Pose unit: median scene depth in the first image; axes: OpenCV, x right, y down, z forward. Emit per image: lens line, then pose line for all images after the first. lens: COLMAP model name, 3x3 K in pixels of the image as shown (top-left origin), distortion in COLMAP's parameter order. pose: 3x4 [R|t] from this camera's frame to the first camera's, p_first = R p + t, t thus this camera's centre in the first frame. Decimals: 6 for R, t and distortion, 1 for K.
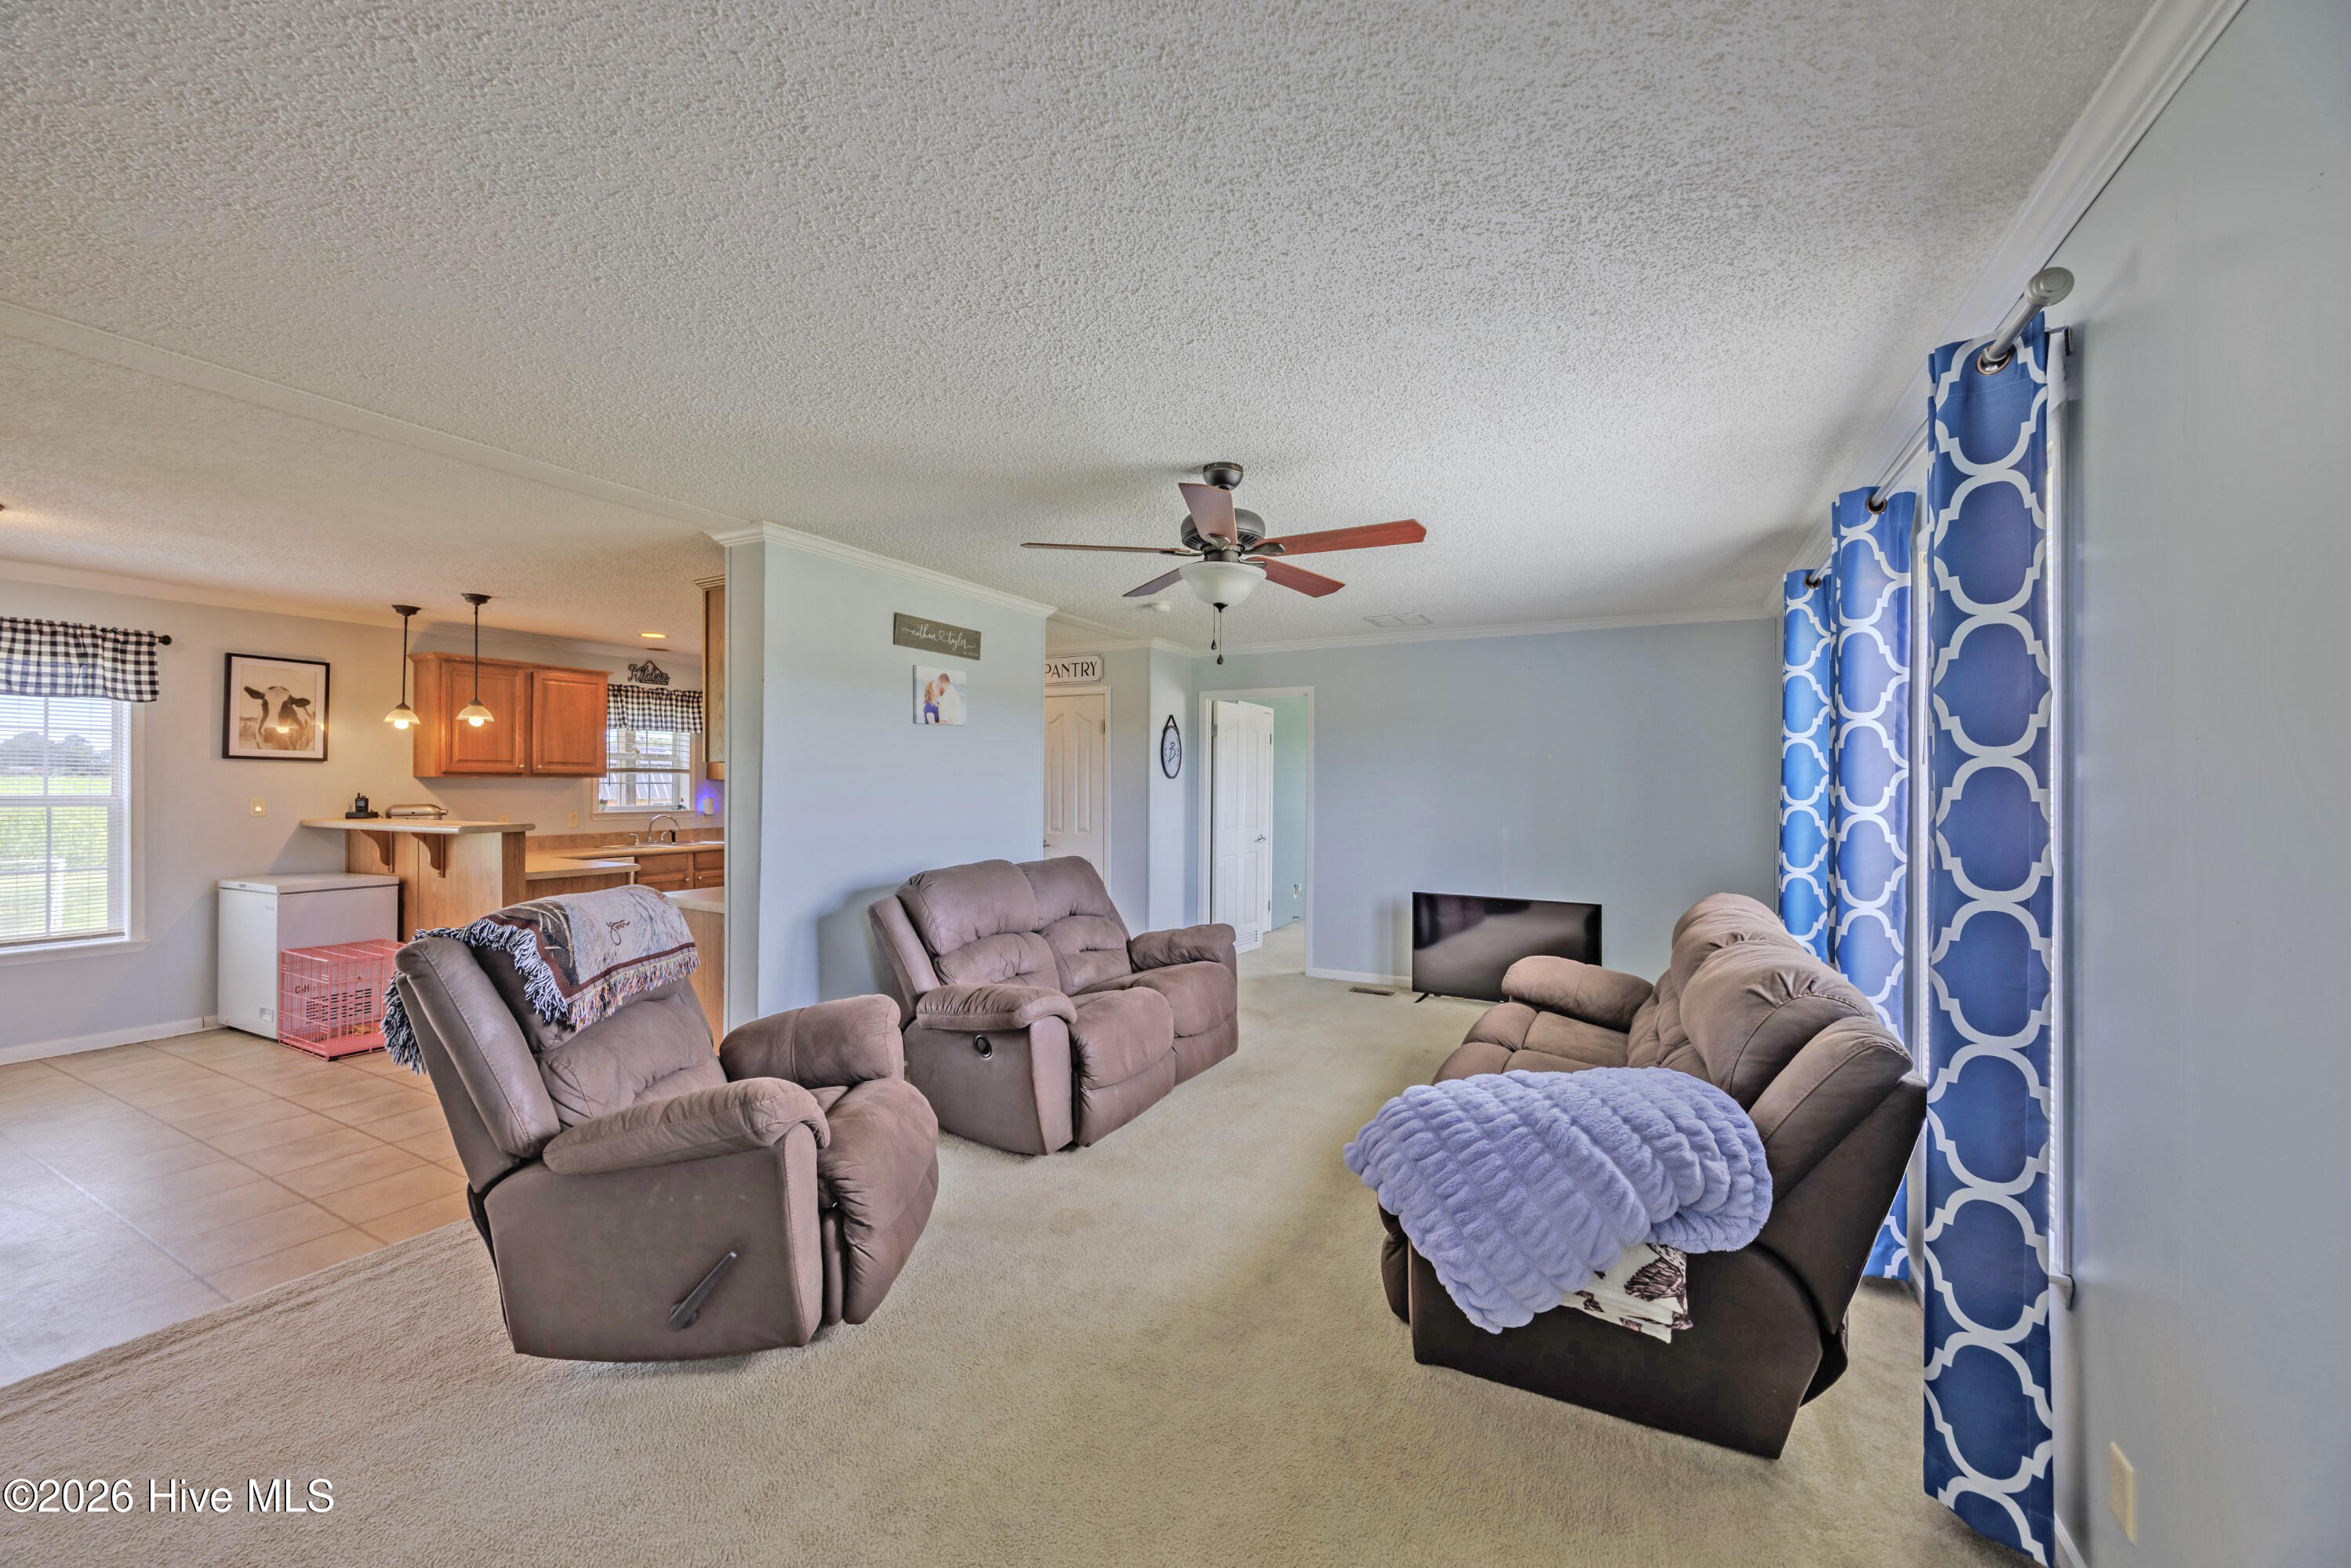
lens RADIAL K [[894.2, 0, 1168.6], [0, 894.2, 780.8], [0, 0, 1]] dist [-0.001084, 0.000081]
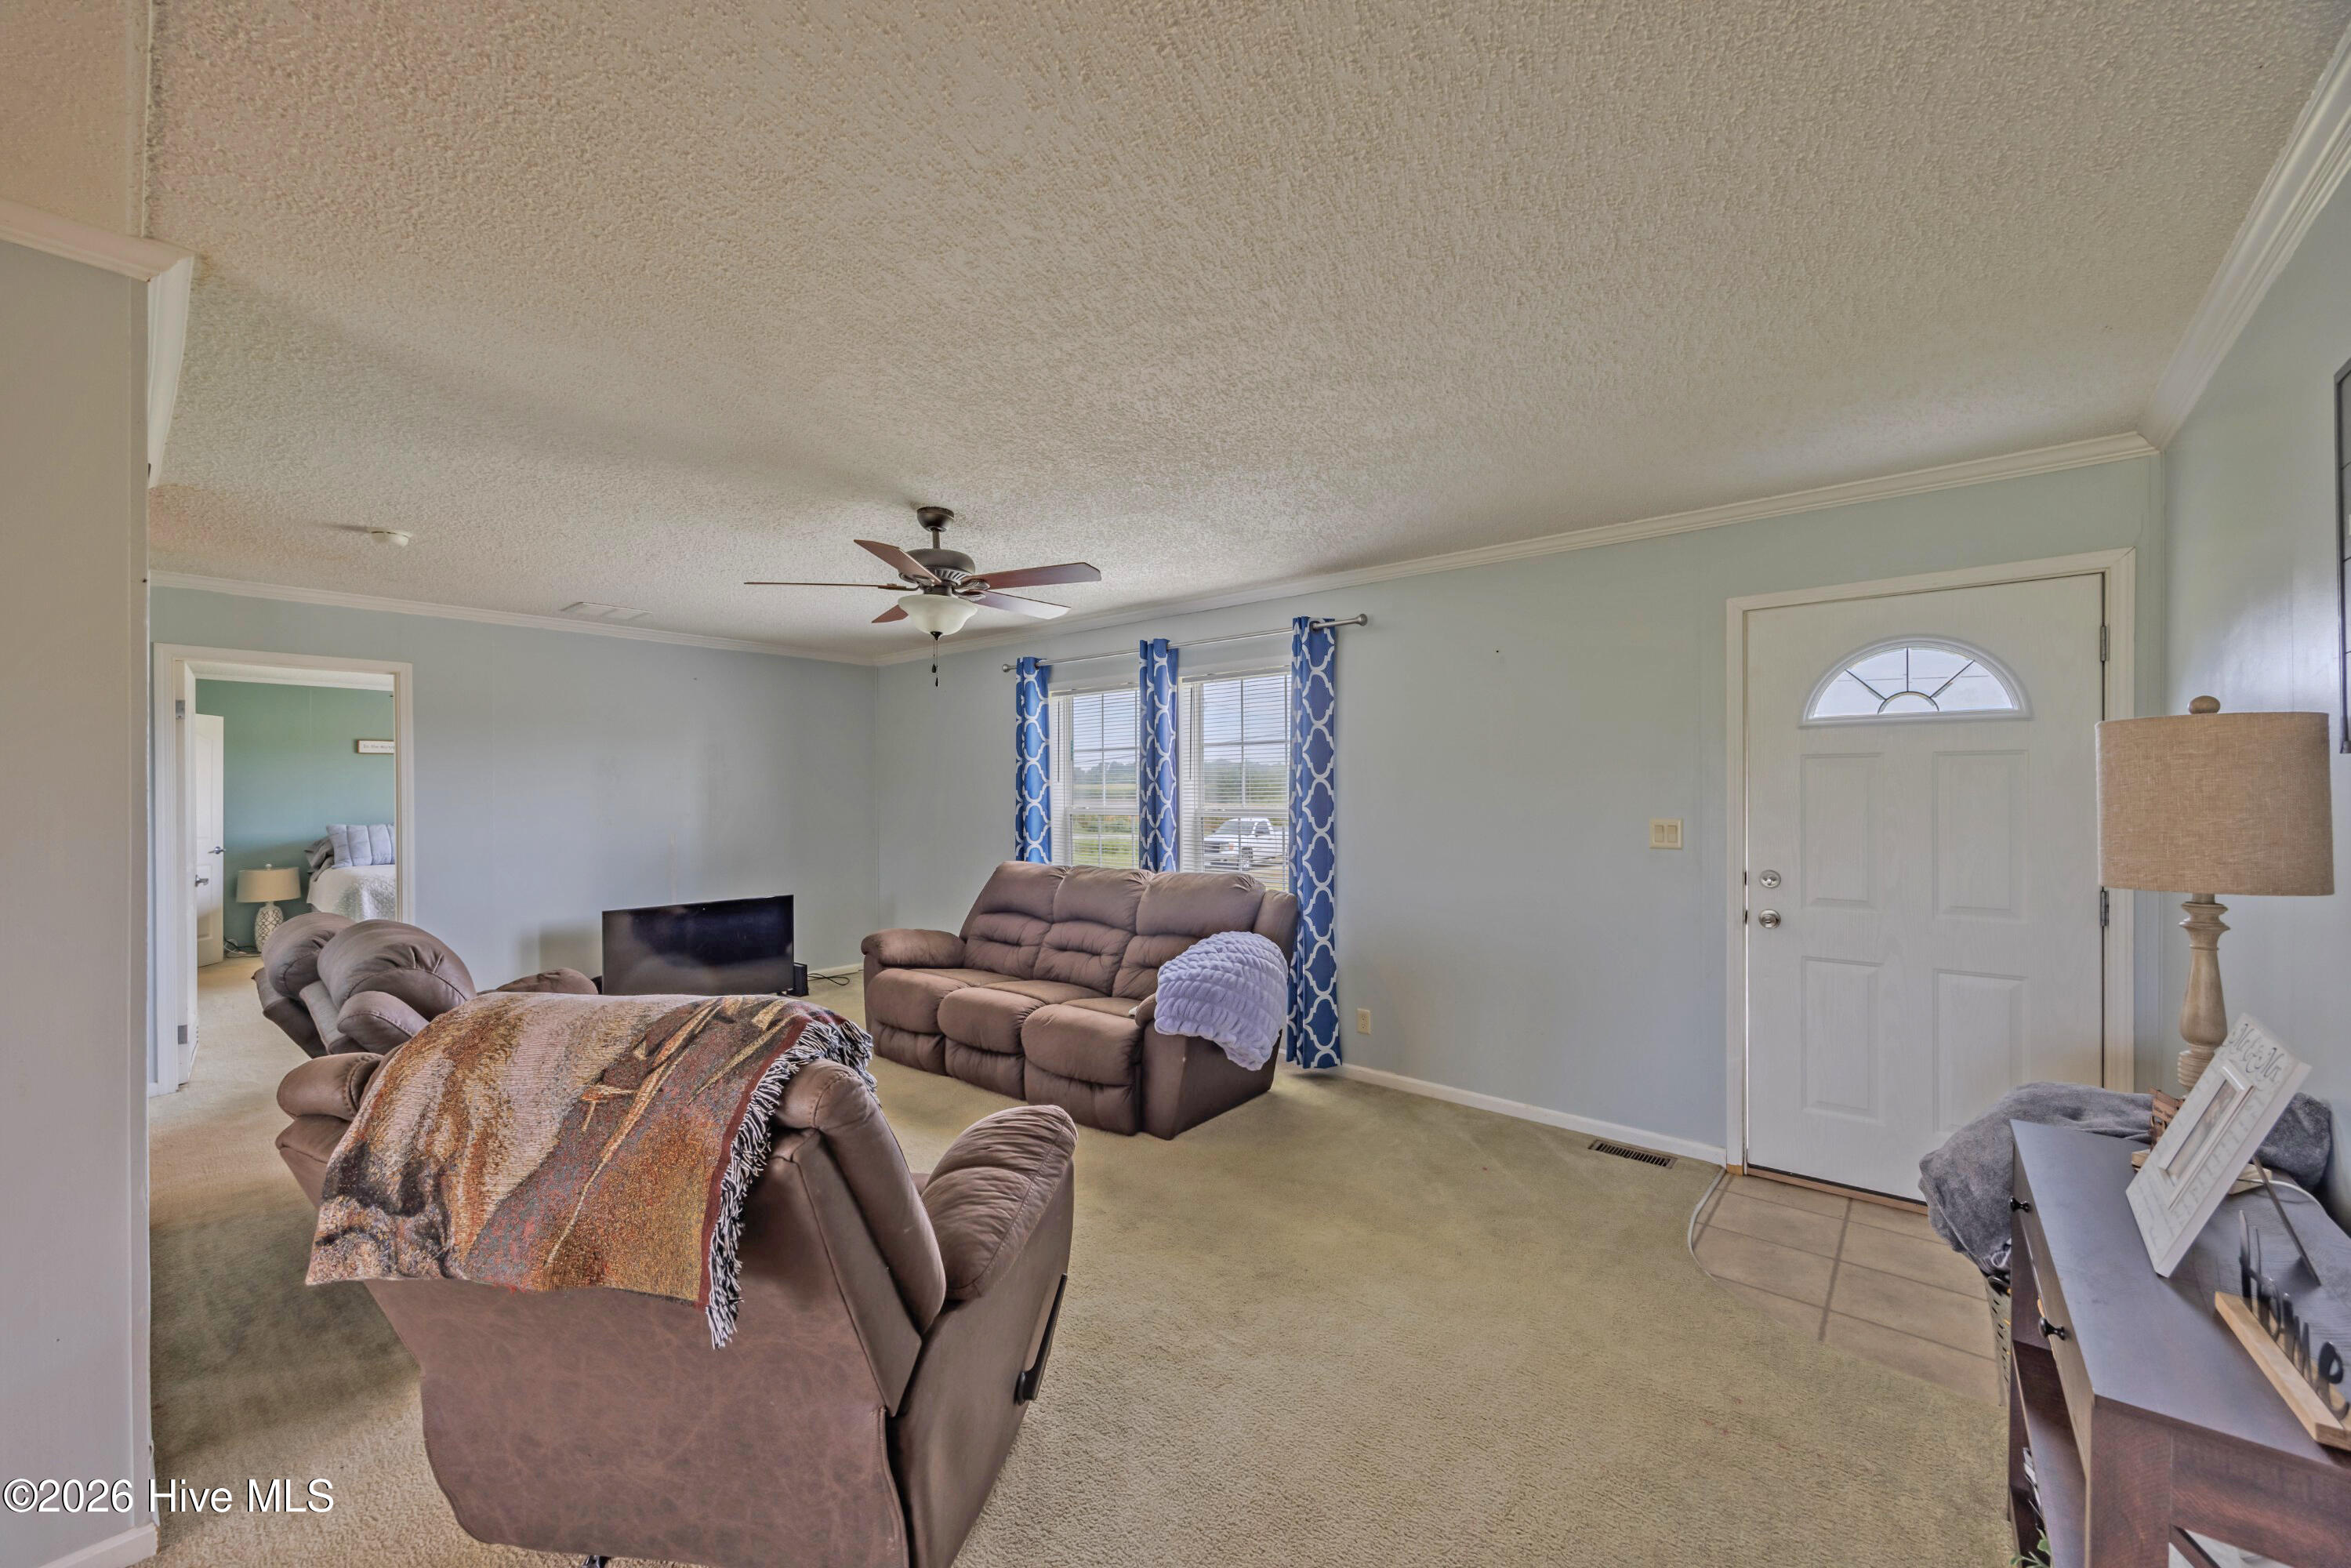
lens RADIAL K [[915.8, 0, 1172.9], [0, 915.8, 787.1], [0, 0, 1]] dist [-0.000618, -0.000079]
pose [[0.199378, -0.004850, 0.979911, -1.010871], [0.002812, 0.999986, 0.004378, -0.008566], [-0.979919, 0.001883, 0.199388, 0.480021]]
